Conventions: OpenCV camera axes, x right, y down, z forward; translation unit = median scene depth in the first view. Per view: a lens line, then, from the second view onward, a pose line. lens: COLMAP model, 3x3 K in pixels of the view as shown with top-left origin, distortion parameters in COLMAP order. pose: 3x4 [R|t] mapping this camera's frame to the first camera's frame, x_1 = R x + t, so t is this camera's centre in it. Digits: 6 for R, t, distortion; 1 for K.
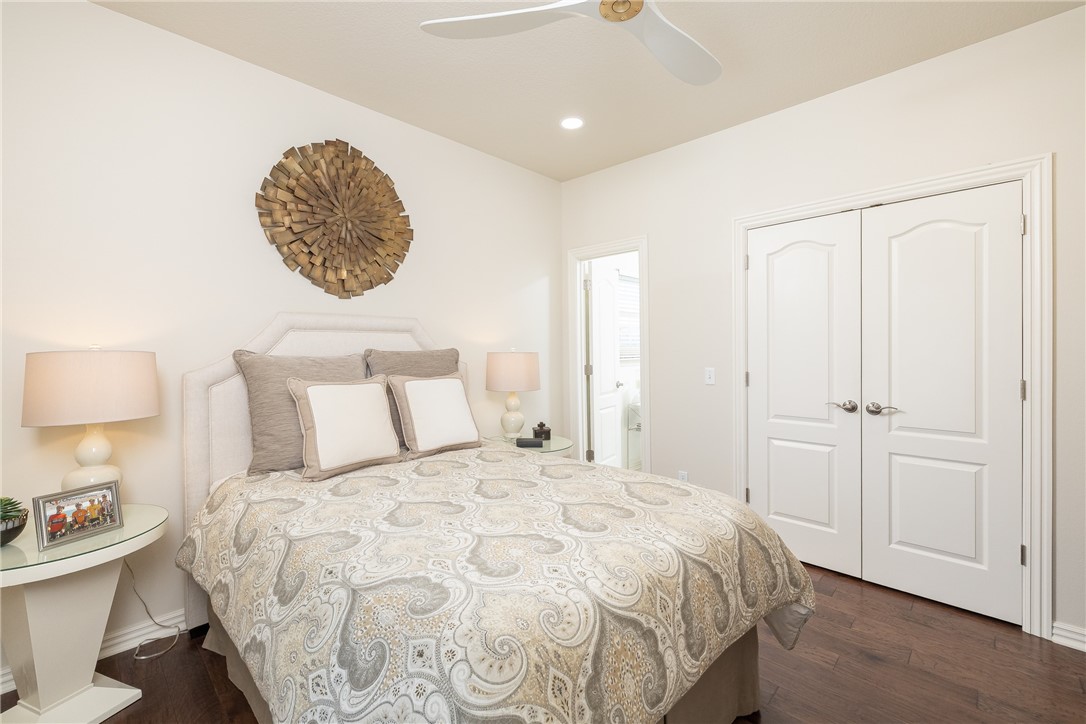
lens RADIAL K [[458.1, 0, 541.6], [0, 458.1, 358.1], [0, 0, 1]] dist [0.000445, -0.000288]
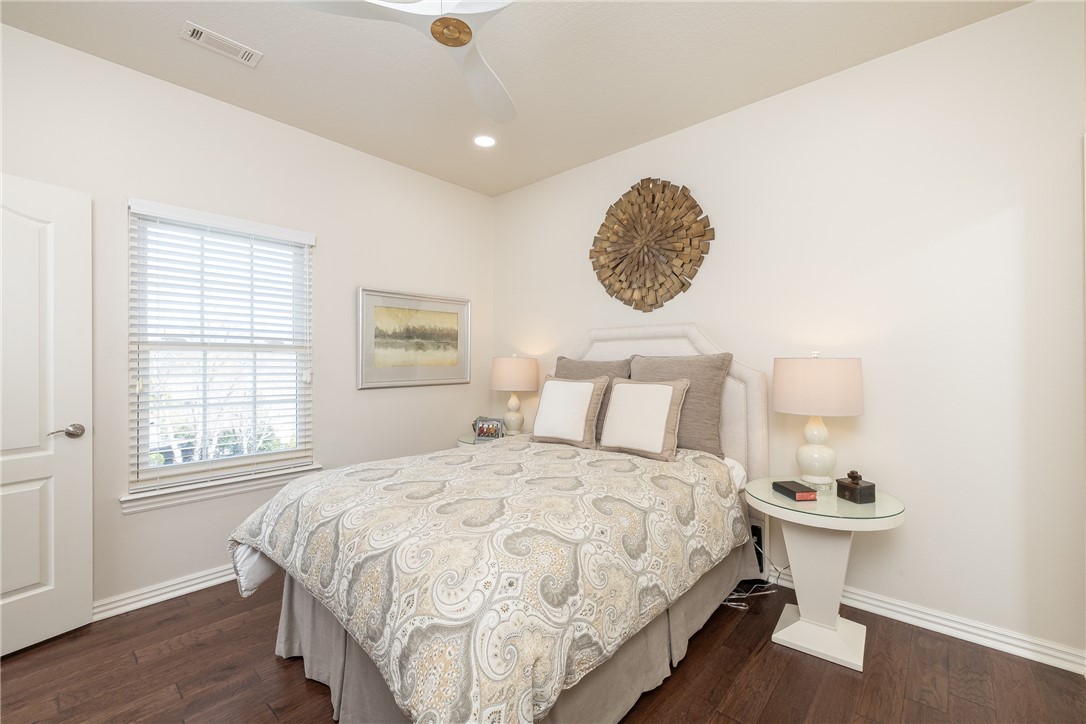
lens RADIAL K [[458.1, 0, 541.9], [0, 458.1, 360.7], [0, 0, 1]] dist [0.000445, -0.000288]
pose [[0.043629, 0.007489, -0.999020, 0.767356], [-0.014940, 0.999865, 0.006842, -0.009054], [0.998936, 0.014626, 0.043735, 0.716101]]
